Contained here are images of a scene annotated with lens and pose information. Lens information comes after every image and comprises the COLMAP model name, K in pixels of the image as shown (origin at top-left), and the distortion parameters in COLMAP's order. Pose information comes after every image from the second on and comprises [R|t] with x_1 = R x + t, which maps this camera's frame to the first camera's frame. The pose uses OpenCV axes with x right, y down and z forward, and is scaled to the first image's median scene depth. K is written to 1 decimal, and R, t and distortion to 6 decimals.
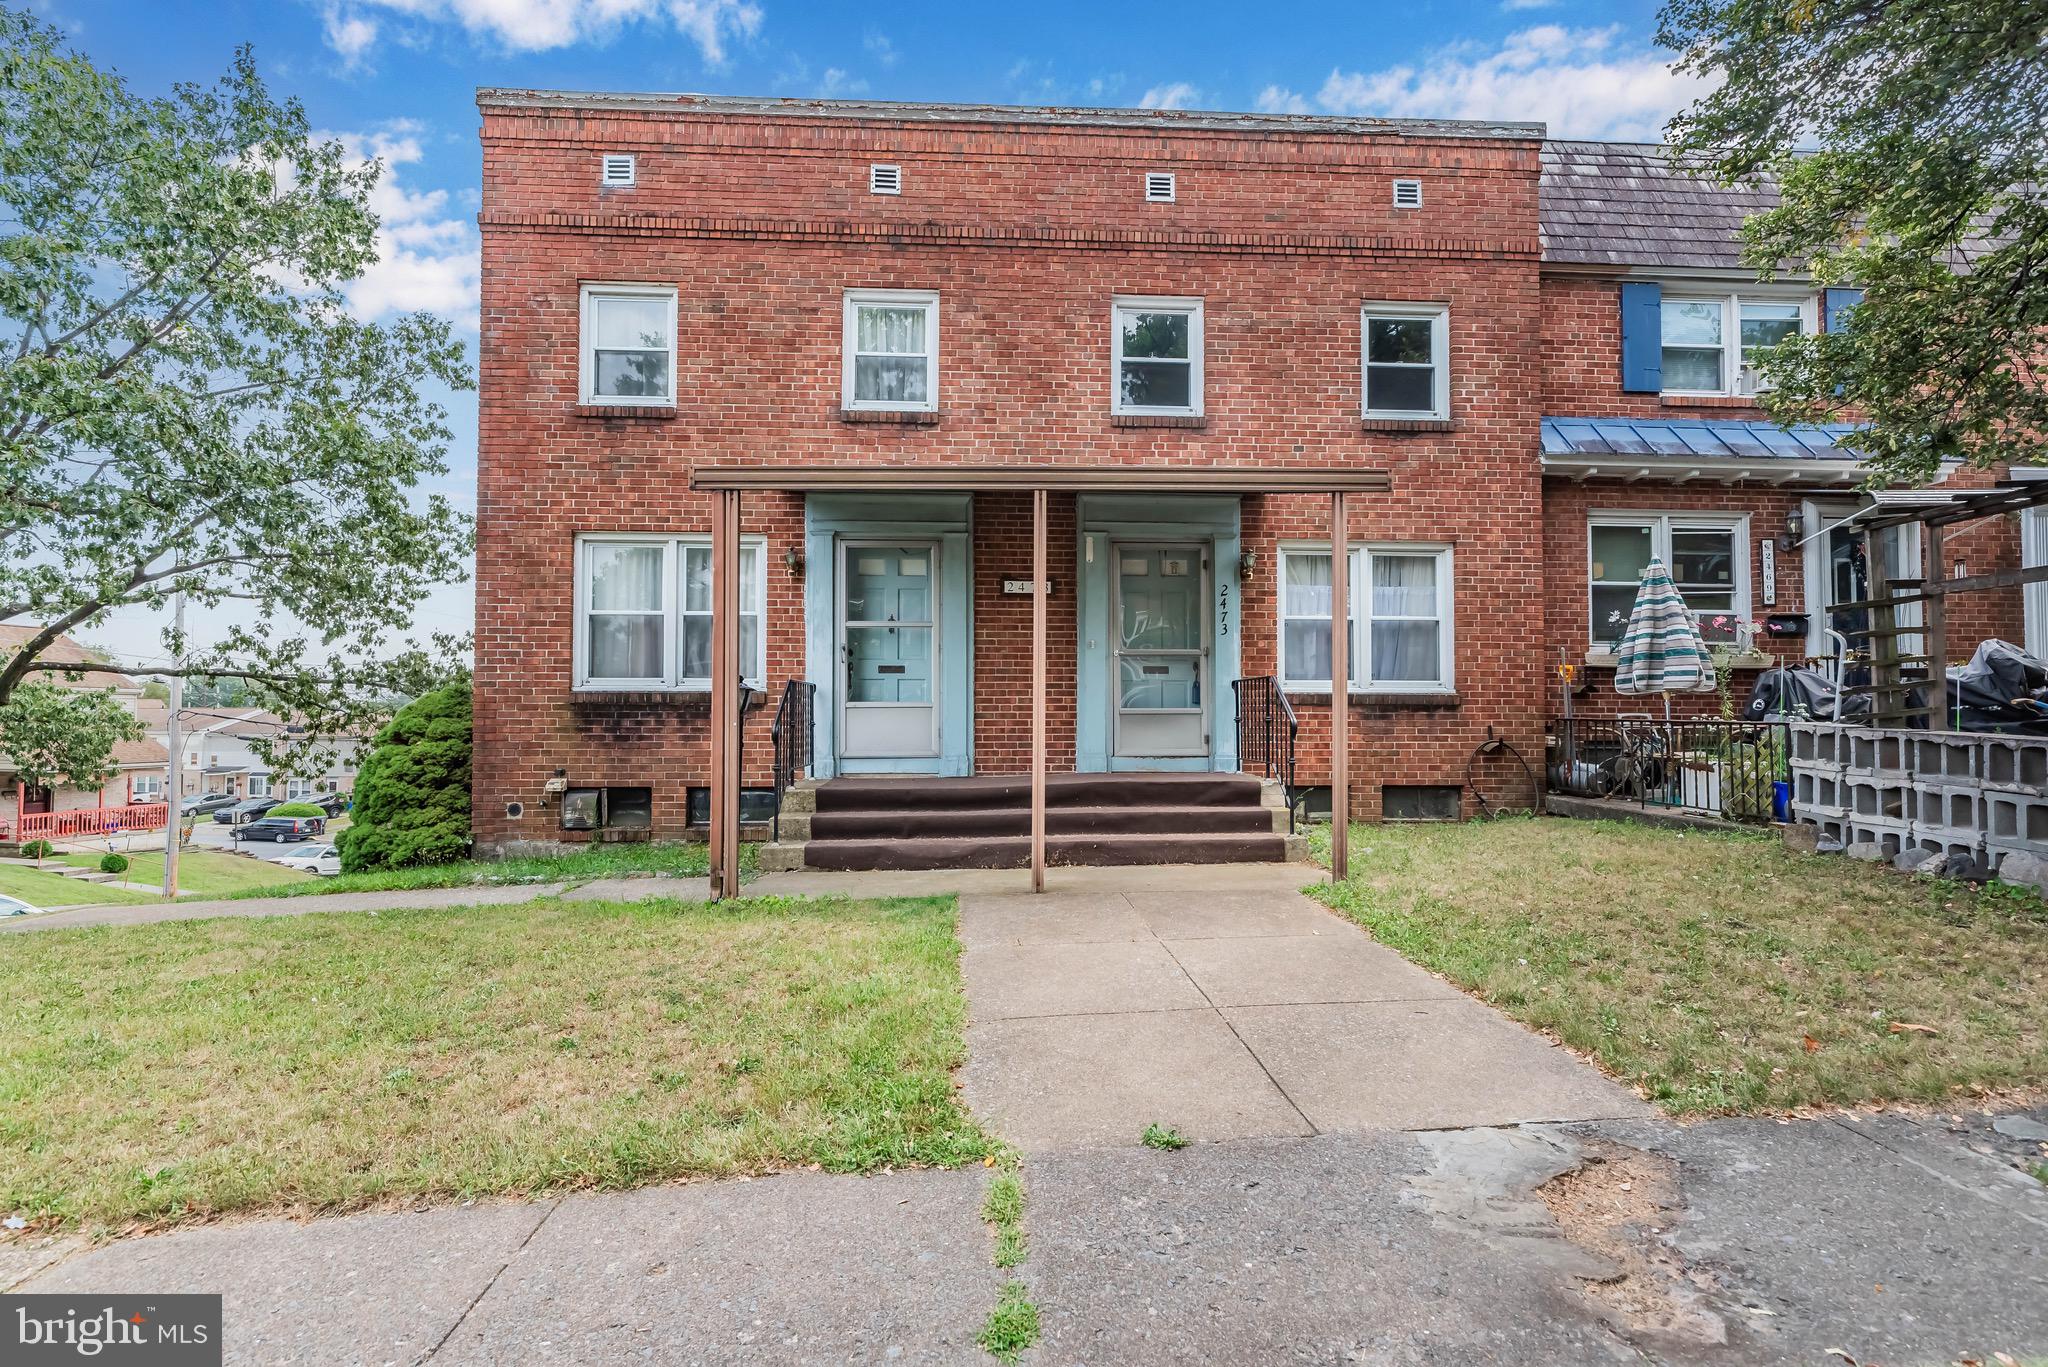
lens RADIAL K [[925.7, 0, 1016.8], [0, 925.7, 697.6], [0, 0, 1]] dist [0.001559, -0.000335]
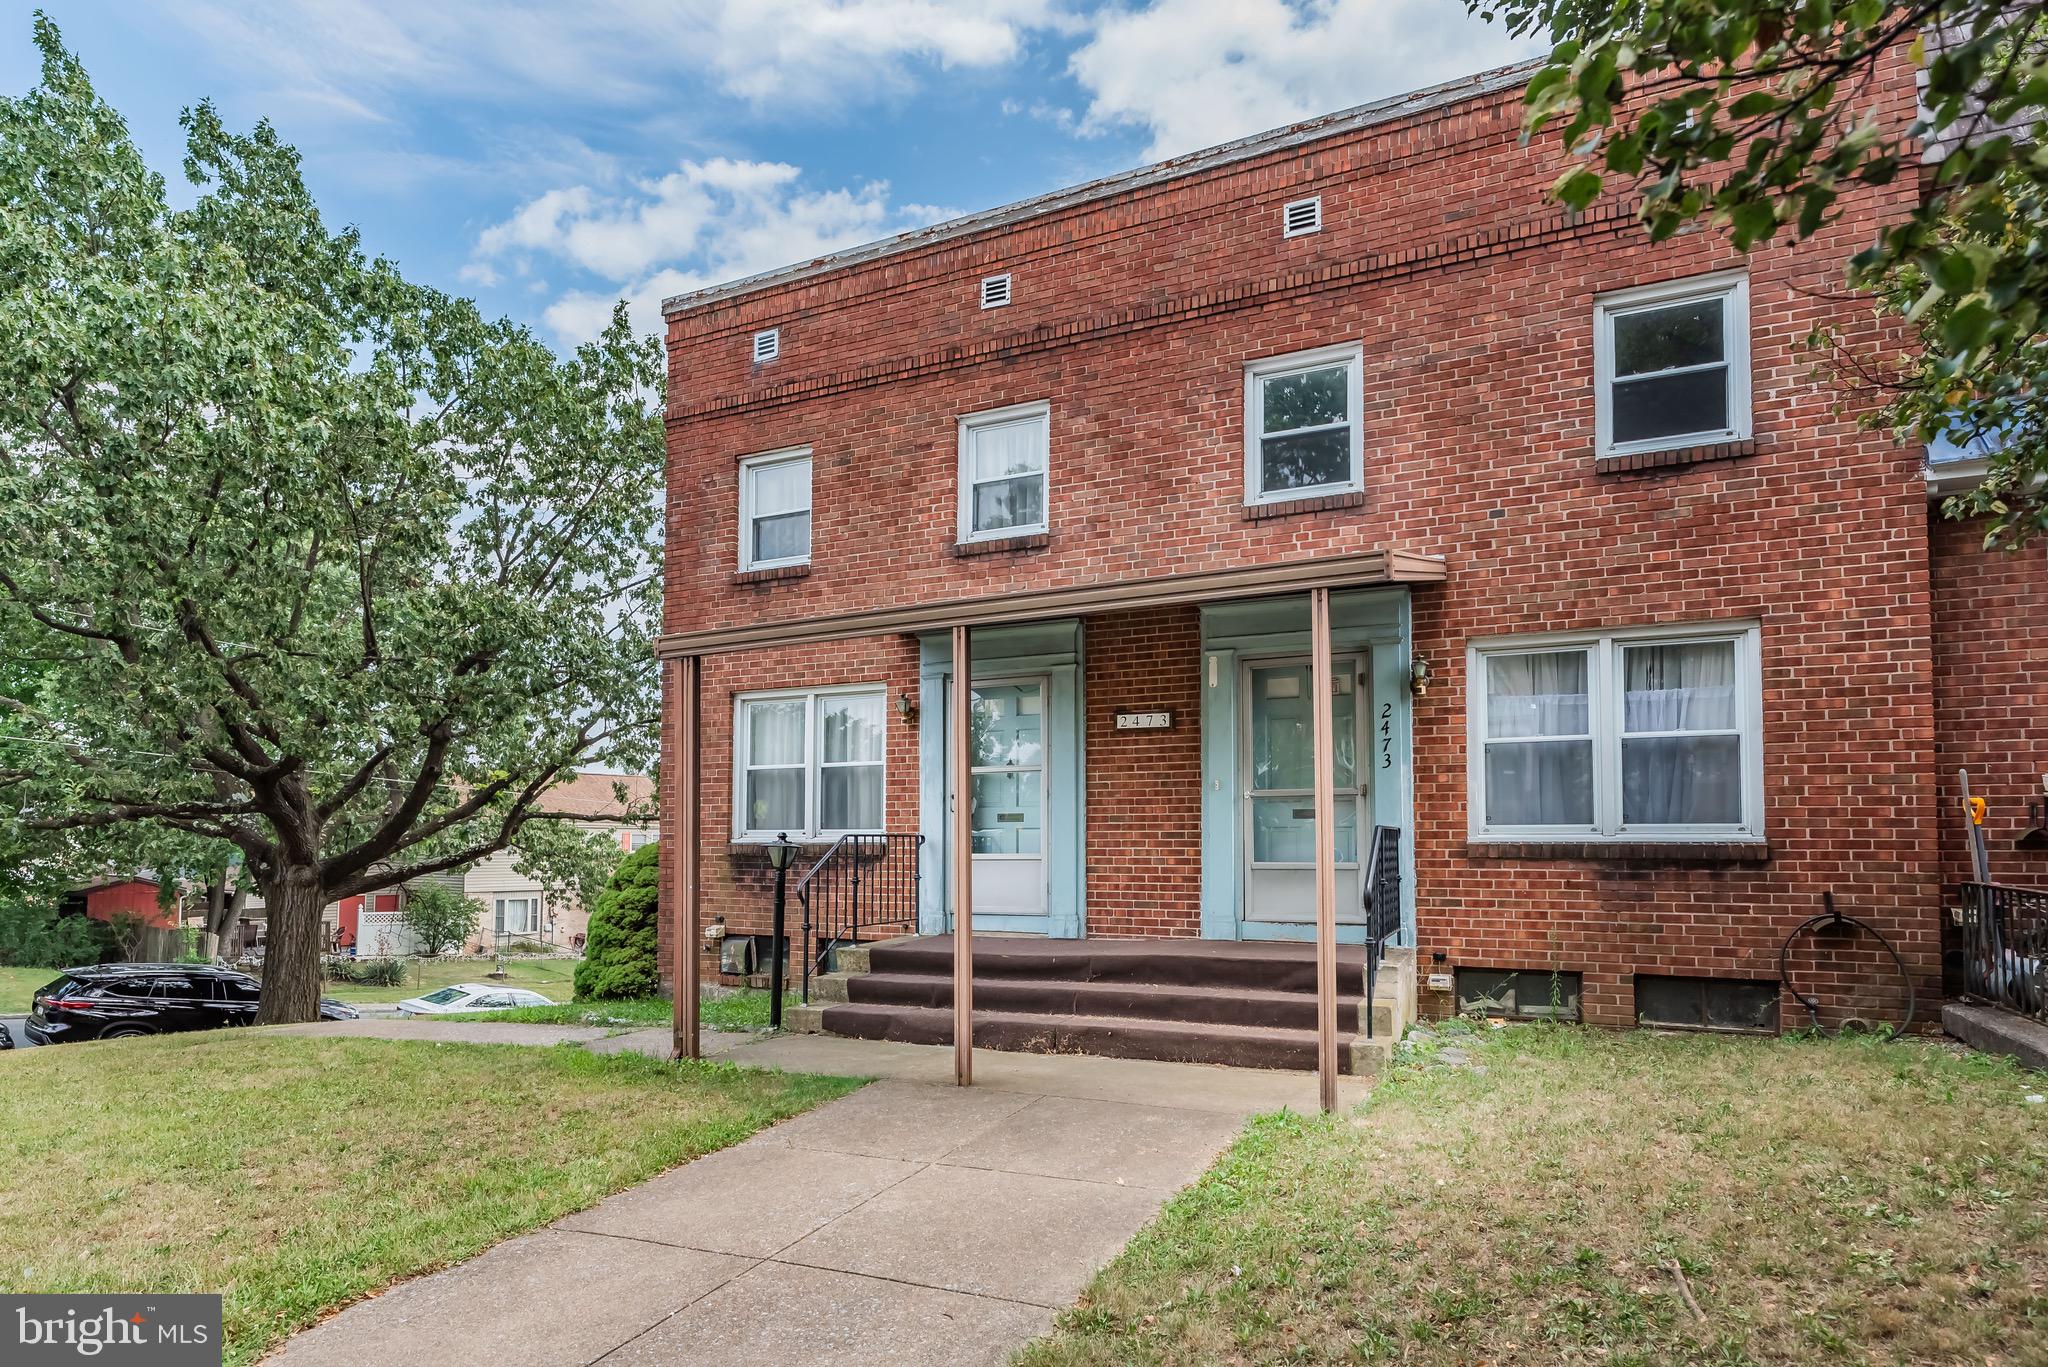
lens RADIAL K [[1008.1, 0, 1022.5], [0, 1008.1, 811.3], [0, 0, 1]] dist [0.002210, -0.001716]
pose [[0.896474, -0.015810, -0.442813, 0.323526], [0.009567, 0.999821, -0.016329, -0.020749], [0.442992, 0.010402, 0.896465, 0.109286]]
